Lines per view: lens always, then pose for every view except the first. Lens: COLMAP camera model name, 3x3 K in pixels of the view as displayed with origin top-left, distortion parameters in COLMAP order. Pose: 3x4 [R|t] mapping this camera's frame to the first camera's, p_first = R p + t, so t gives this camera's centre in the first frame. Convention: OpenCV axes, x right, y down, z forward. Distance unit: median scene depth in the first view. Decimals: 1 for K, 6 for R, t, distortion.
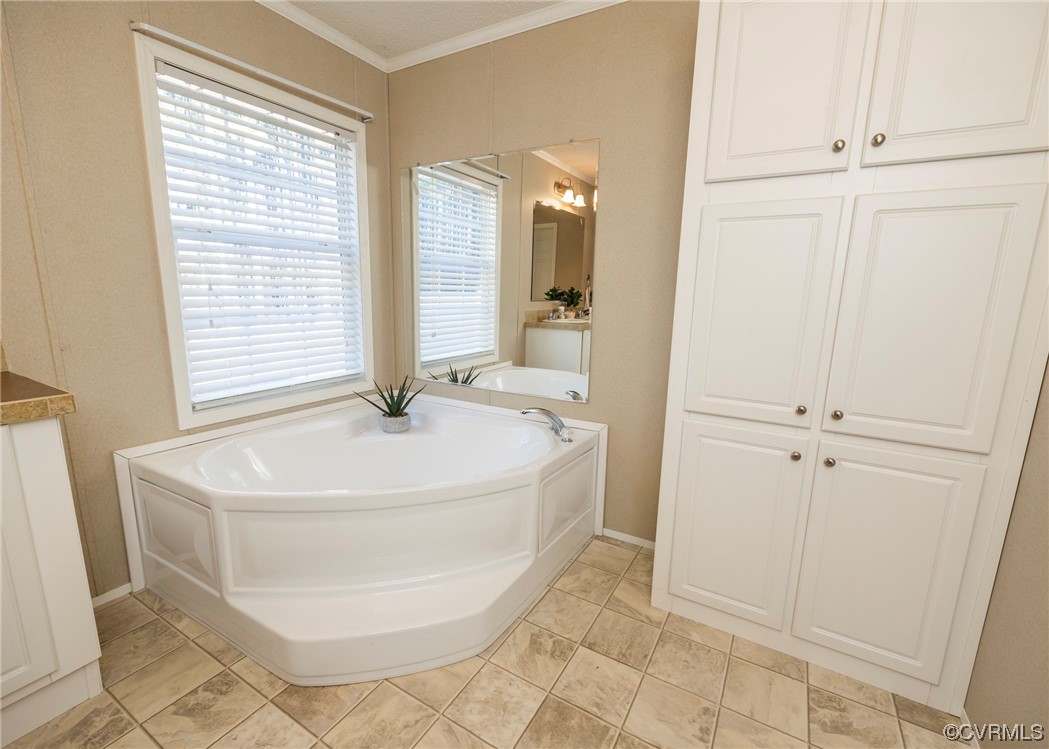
lens RADIAL K [[463.6, 0, 525.2], [0, 463.6, 370.7], [0, 0, 1]] dist [-0.003831, 0.000206]
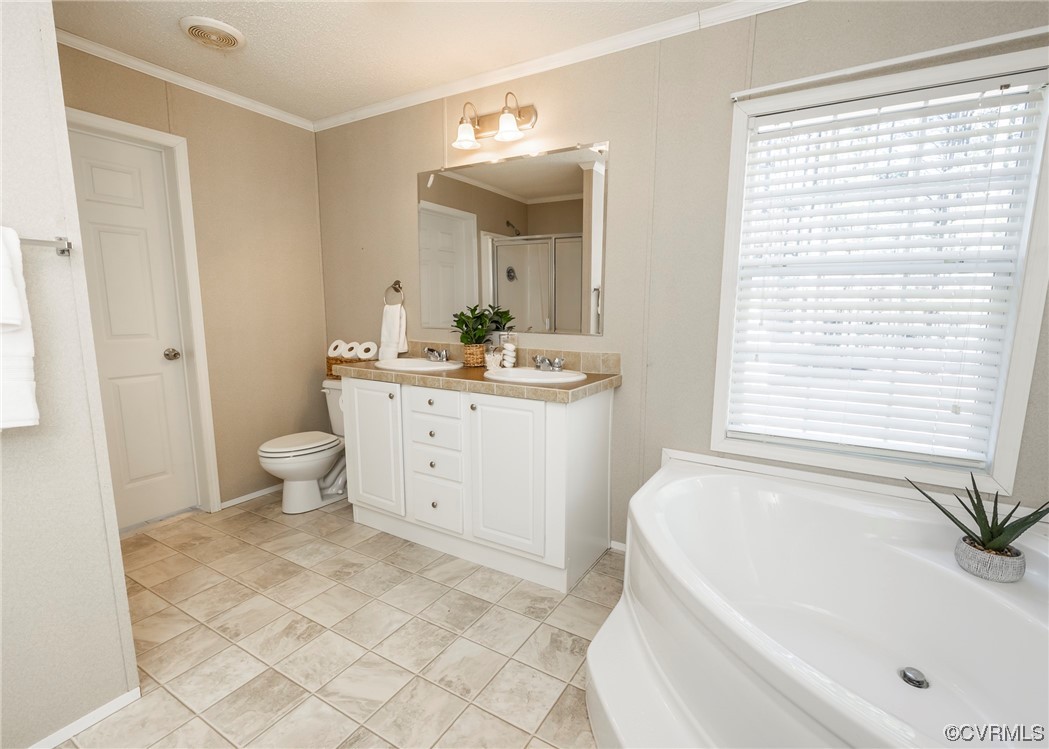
lens RADIAL K [[463.6, 0, 532.8], [0, 463.6, 380.5], [0, 0, 1]] dist [-0.003831, 0.000206]
pose [[0.016741, 0.117481, -0.992934, 0.321104], [-0.191023, 0.975157, 0.112157, -0.074608], [0.981443, 0.187795, 0.038766, 0.498898]]
